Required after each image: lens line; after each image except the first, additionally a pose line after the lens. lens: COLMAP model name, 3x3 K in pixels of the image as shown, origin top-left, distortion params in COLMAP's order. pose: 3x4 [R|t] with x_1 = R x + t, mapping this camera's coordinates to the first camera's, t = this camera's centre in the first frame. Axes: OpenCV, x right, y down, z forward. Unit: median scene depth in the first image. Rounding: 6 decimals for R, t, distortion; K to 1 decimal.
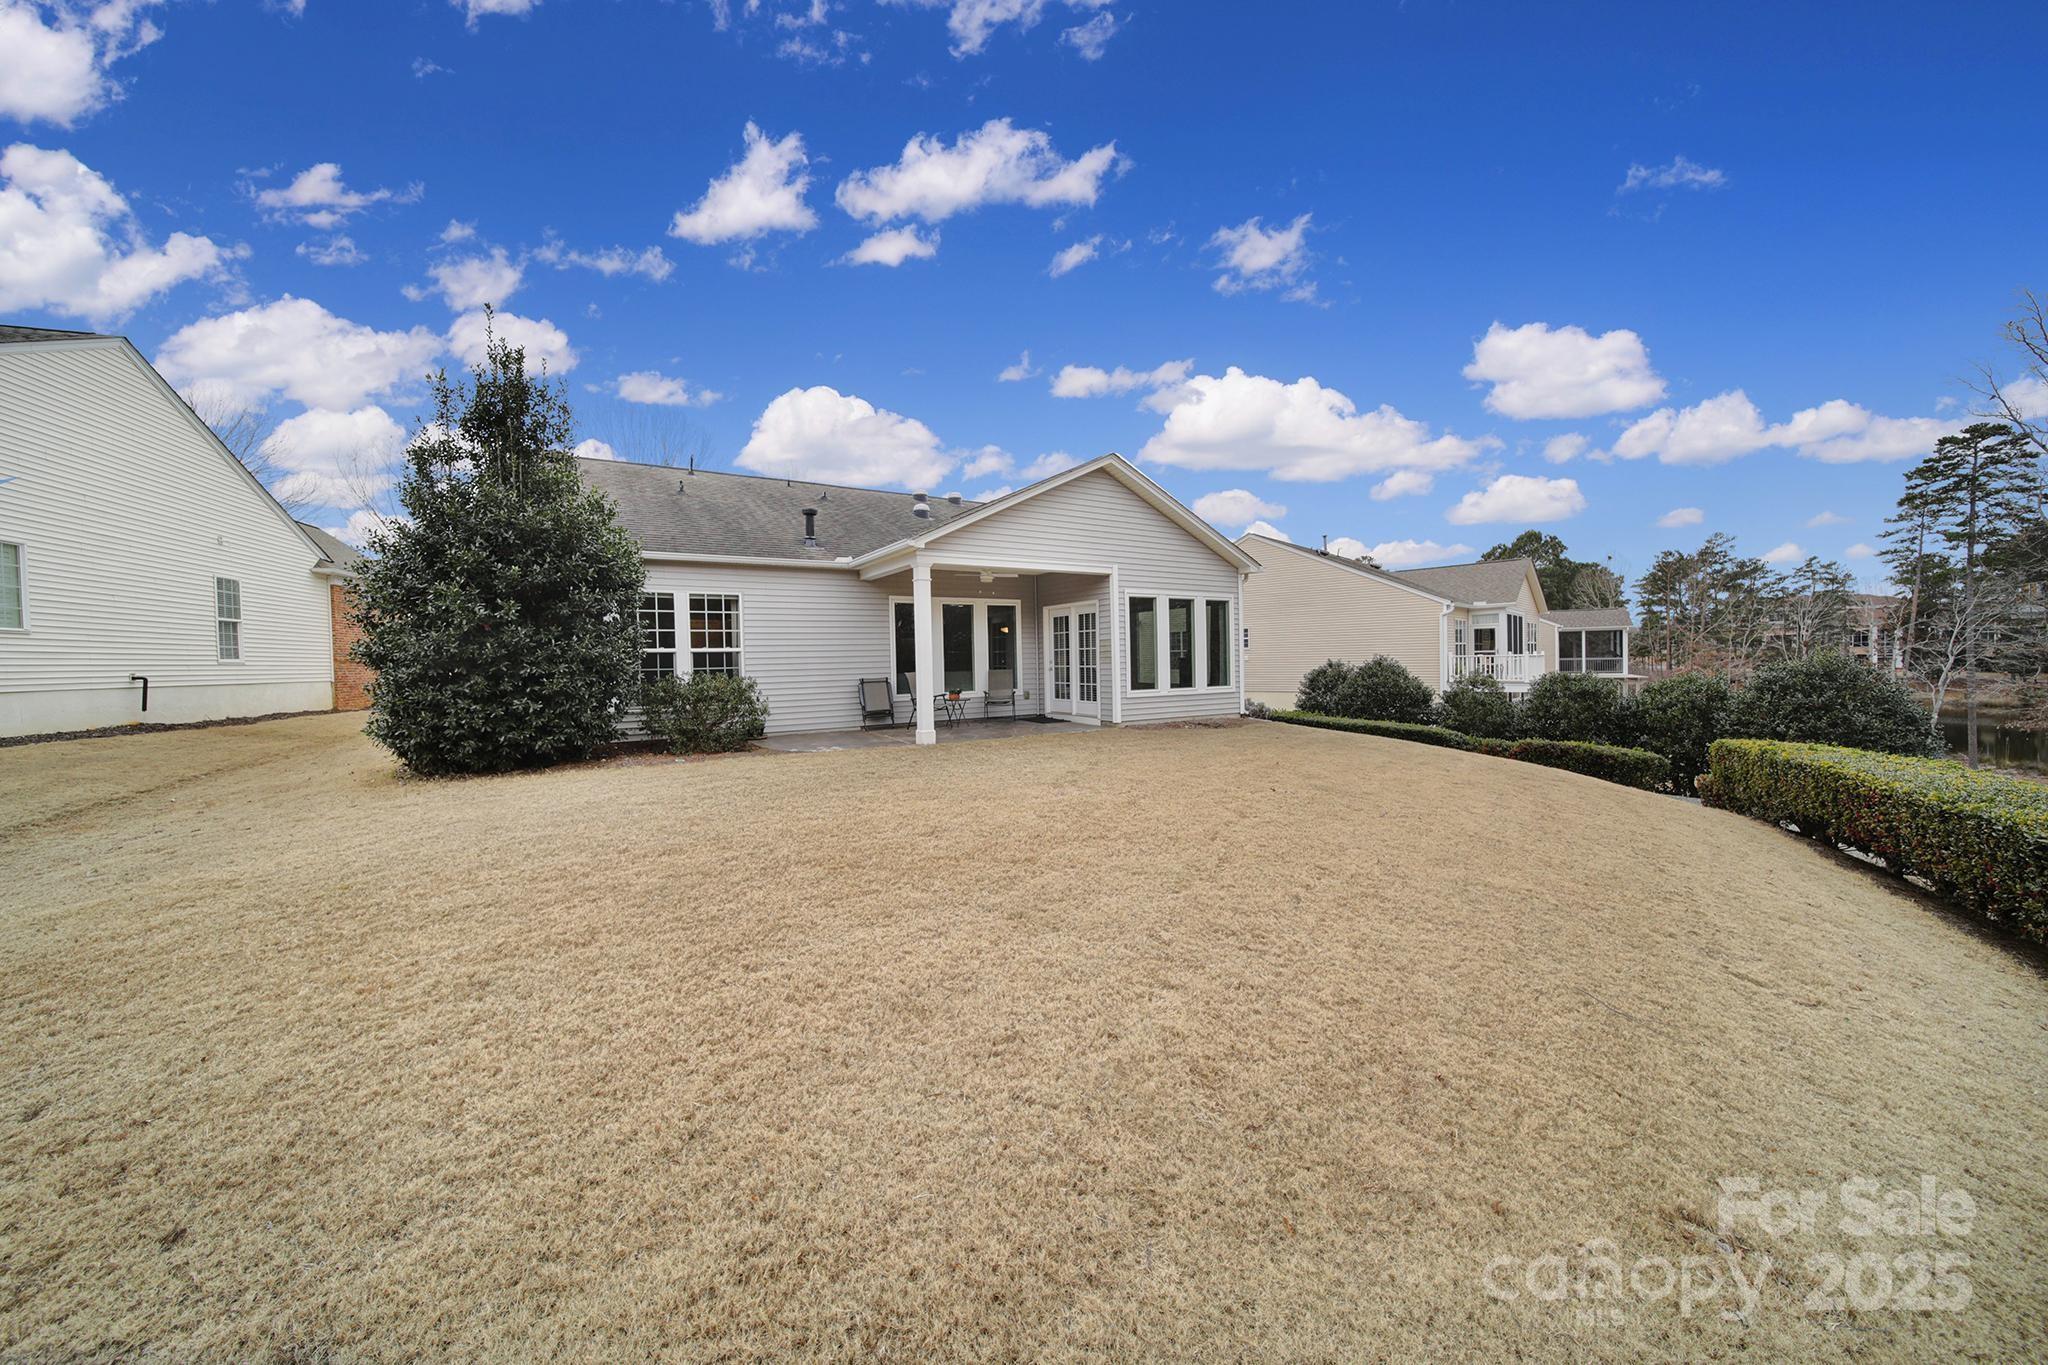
lens RADIAL K [[715.6, 0, 1022.7], [0, 715.6, 672.3], [0, 0, 1]] dist [-0.000543, -0.001861]
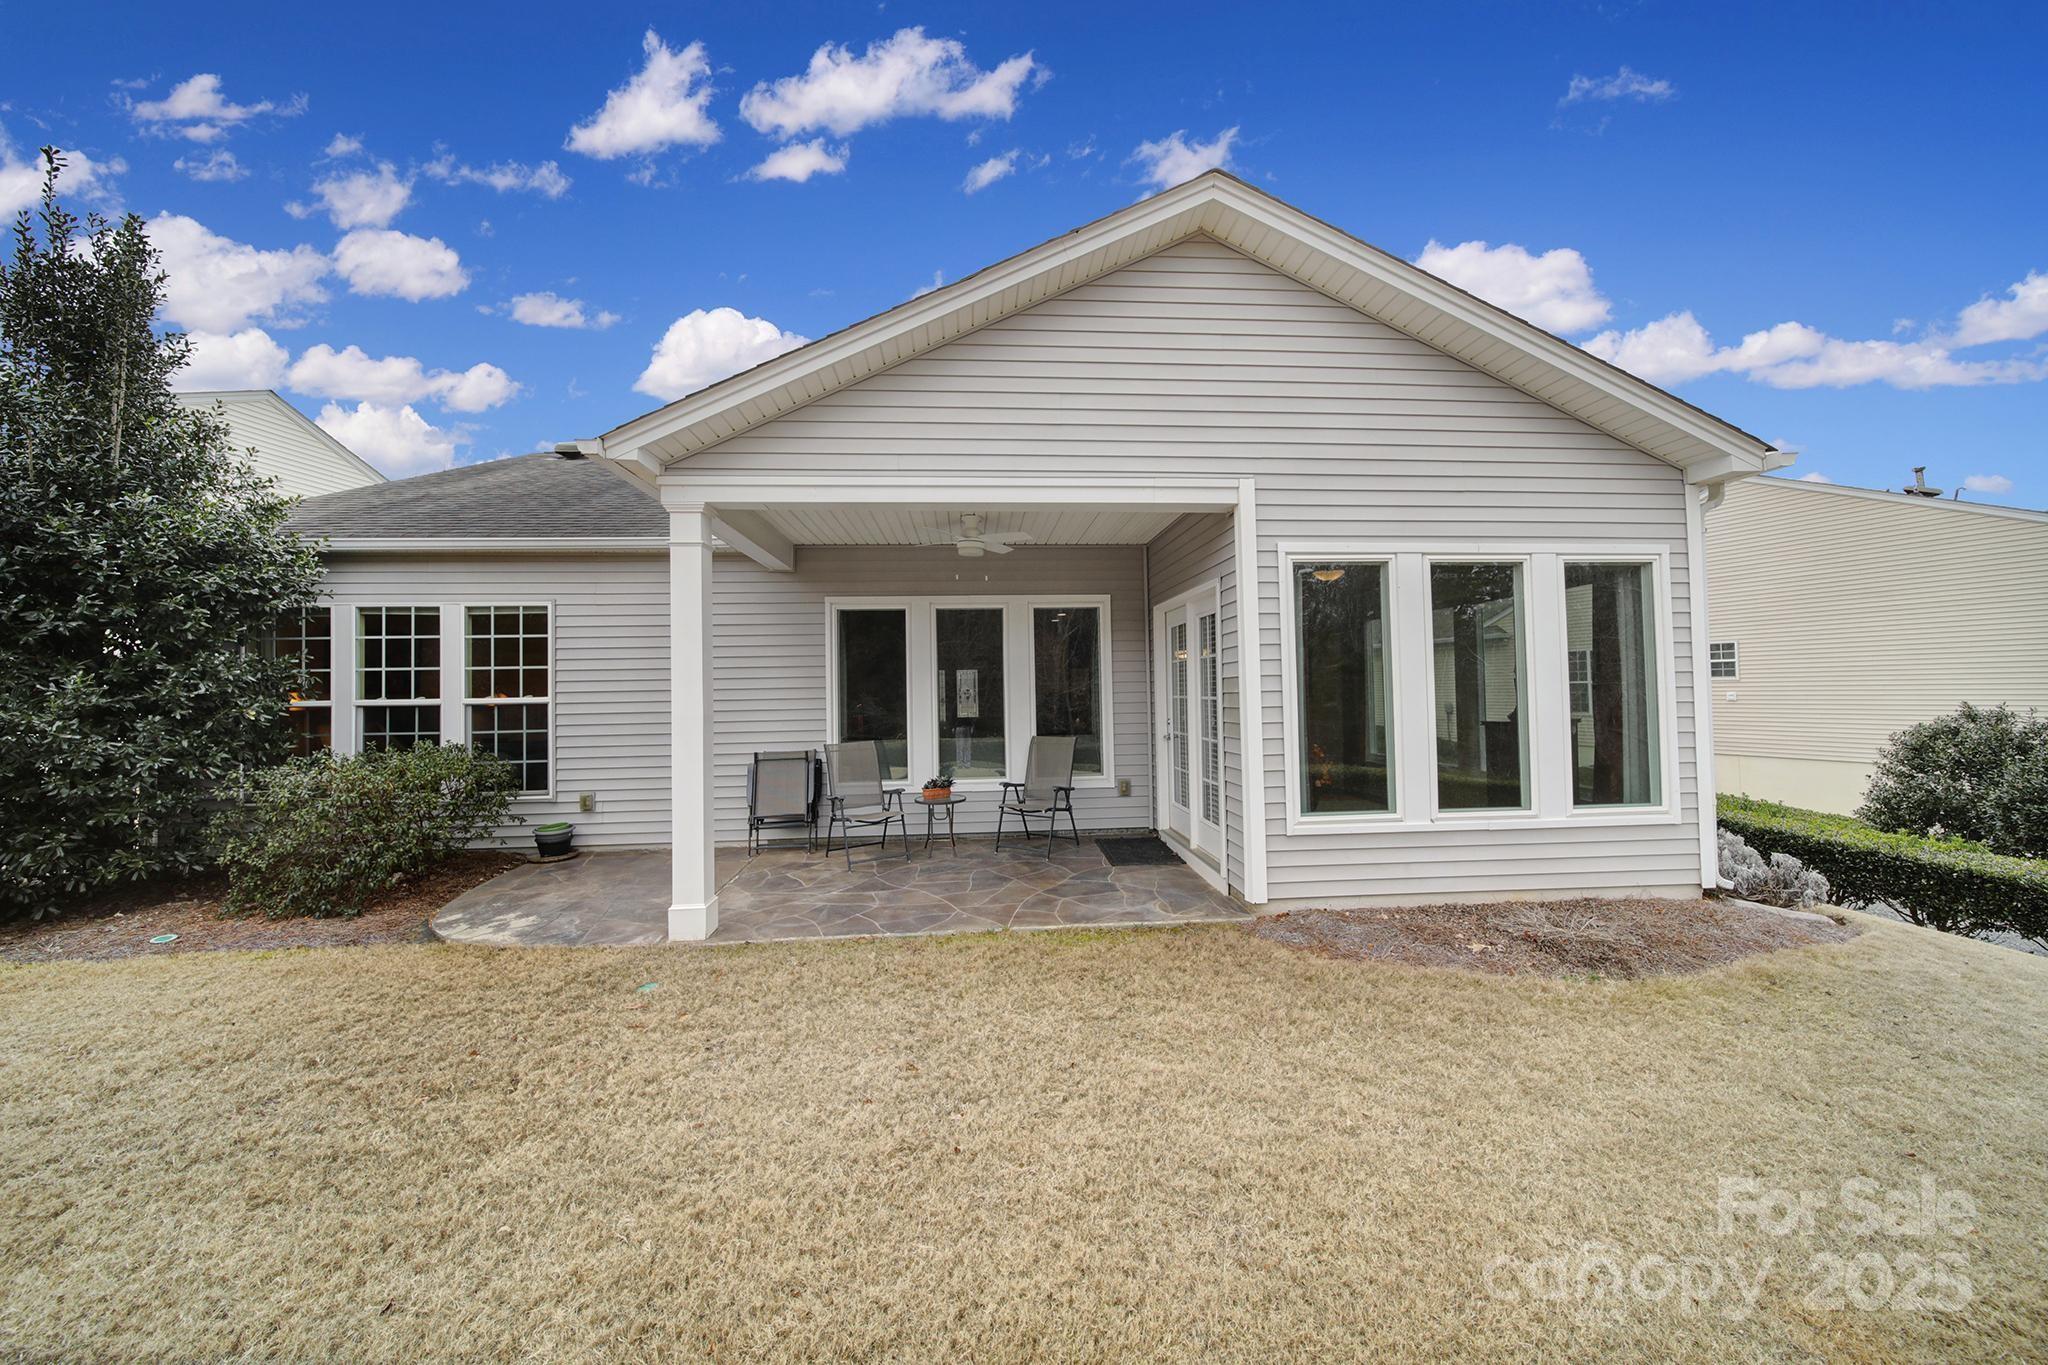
lens RADIAL K [[715.6, 0, 1022.7], [0, 715.6, 672.3], [0, 0, 1]] dist [-0.000543, -0.001861]
pose [[0.886137, -0.007188, -0.463367, 0.186853], [-0.008991, 0.999425, -0.032698, -0.033430], [0.463335, 0.033141, 0.885563, 0.578514]]
